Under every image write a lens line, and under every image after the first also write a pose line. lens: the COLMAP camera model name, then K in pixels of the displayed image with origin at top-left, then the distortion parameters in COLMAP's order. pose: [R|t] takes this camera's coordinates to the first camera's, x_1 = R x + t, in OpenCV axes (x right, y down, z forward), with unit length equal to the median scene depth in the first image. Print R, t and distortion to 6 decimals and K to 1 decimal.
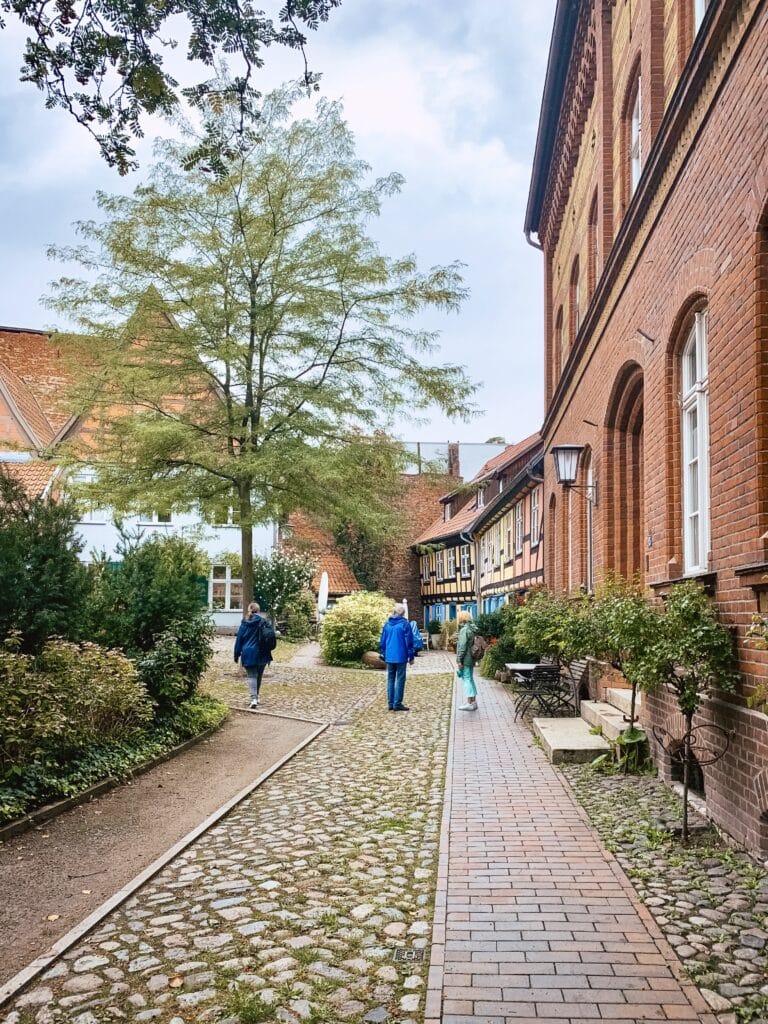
lens RADIAL K [[785.2, 0, 385.7], [0, 785.2, 513.2], [0, 0, 1]] dist [-0.011797, -0.004071]
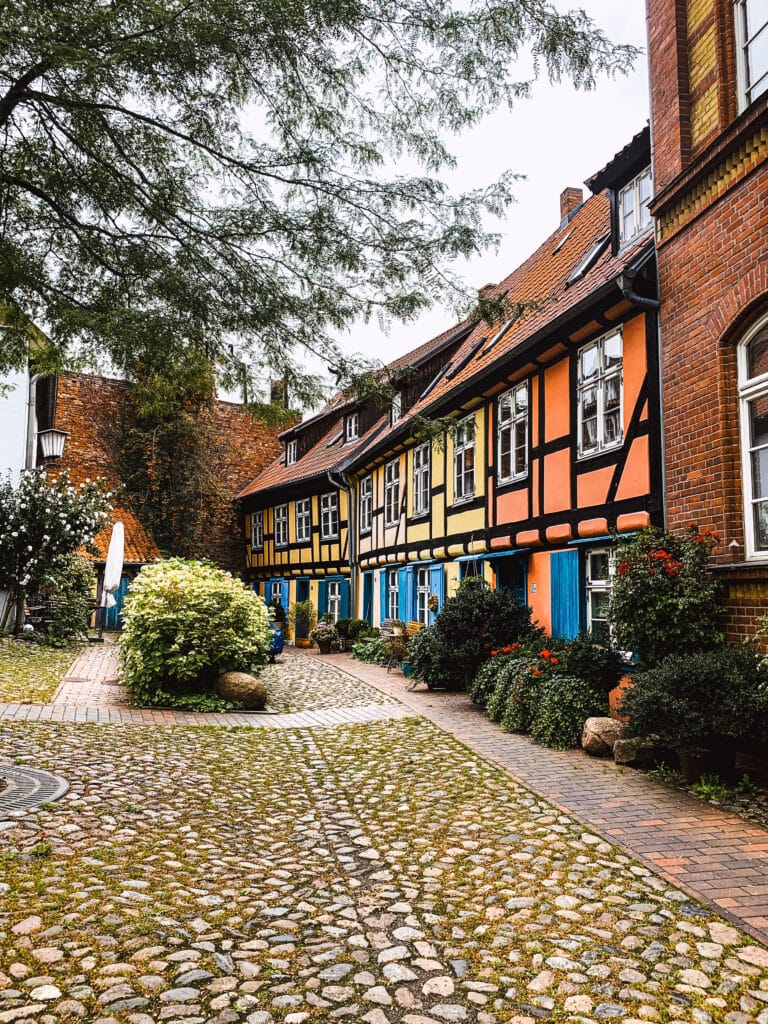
lens RADIAL K [[785.2, 0, 382.0], [0, 785.2, 486.0], [0, 0, 1]] dist [-0.011797, -0.004071]
pose [[0.961413, 0.036761, 0.272640, -0.043431], [-0.034529, 0.999319, -0.012981, 0.043091], [-0.272932, 0.003066, 0.962028, 0.336140]]
